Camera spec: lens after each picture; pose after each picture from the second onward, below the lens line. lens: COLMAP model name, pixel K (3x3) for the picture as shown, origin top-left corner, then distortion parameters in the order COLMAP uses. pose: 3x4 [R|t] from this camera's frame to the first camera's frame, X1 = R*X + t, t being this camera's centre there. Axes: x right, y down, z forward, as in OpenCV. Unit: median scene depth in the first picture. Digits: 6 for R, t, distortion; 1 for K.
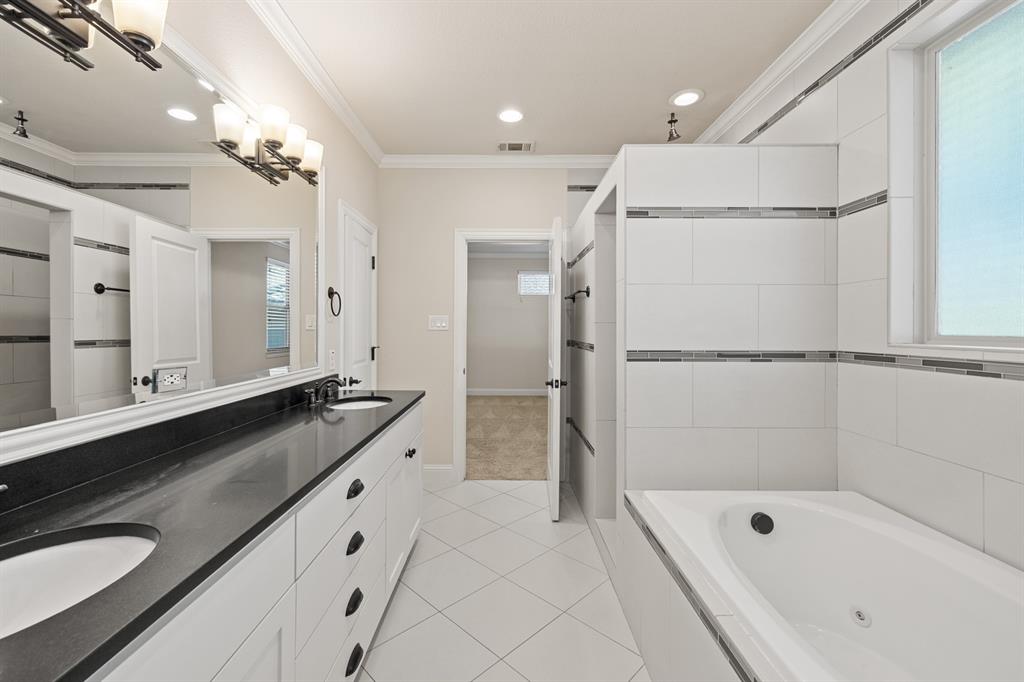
lens RADIAL K [[429.2, 0, 504.3], [0, 429.2, 339.2], [0, 0, 1]] dist [0.001103, -0.000526]
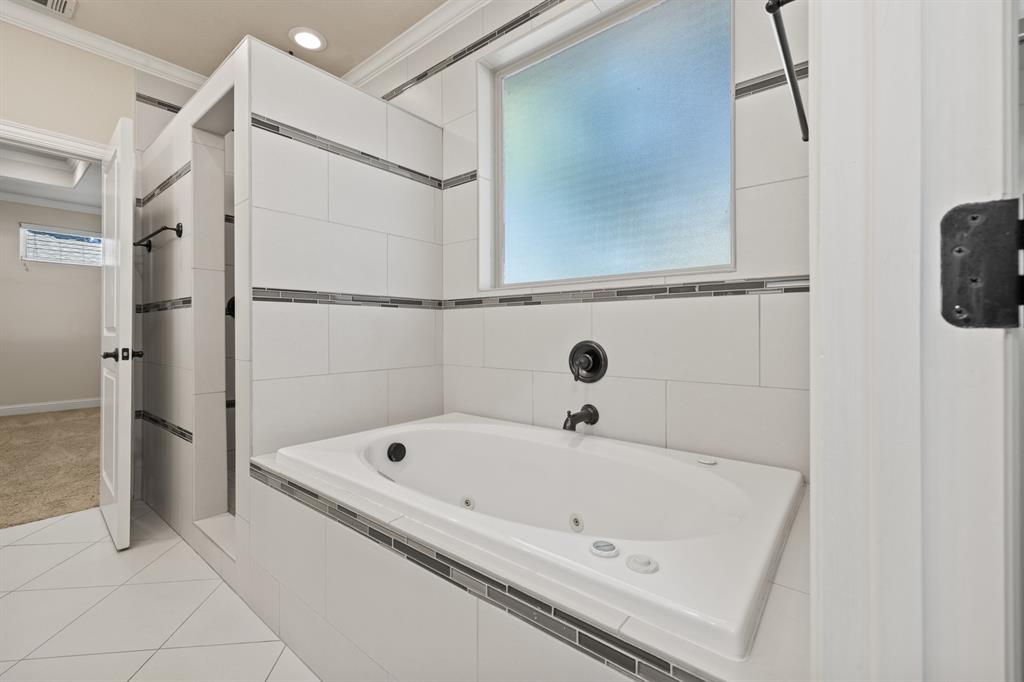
lens RADIAL K [[429.2, 0, 507.7], [0, 429.2, 331.4], [0, 0, 1]] dist [0.001103, -0.000526]
pose [[0.630510, -0.005086, 0.776165, -0.046948], [0.011711, 0.999927, -0.002961, 0.117836], [-0.776093, 0.010957, 0.630523, 0.094595]]
